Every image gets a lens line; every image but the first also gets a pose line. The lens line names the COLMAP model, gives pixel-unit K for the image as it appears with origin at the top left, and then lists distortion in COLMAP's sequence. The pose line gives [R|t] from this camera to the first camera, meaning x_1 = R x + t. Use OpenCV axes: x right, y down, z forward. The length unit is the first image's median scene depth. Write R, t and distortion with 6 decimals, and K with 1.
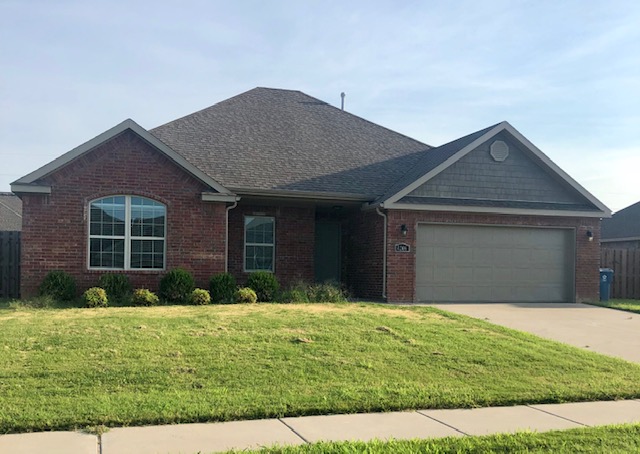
lens RADIAL K [[672.5, 0, 318.9], [0, 672.5, 273.6], [0, 0, 1]] dist [0.067513, 0.000000]
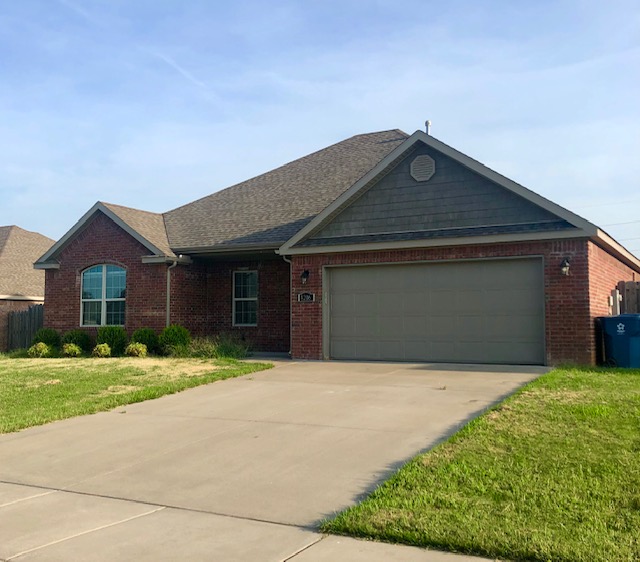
lens RADIAL K [[702.4, 0, 320.1], [0, 702.4, 281.0], [0, 0, 1]] dist [0.111475, 0.000000]
pose [[0.697506, -0.060886, -0.713987, 0.796655], [0.010398, 0.997139, -0.074875, 0.010441], [0.716503, 0.044802, 0.696143, 0.364789]]
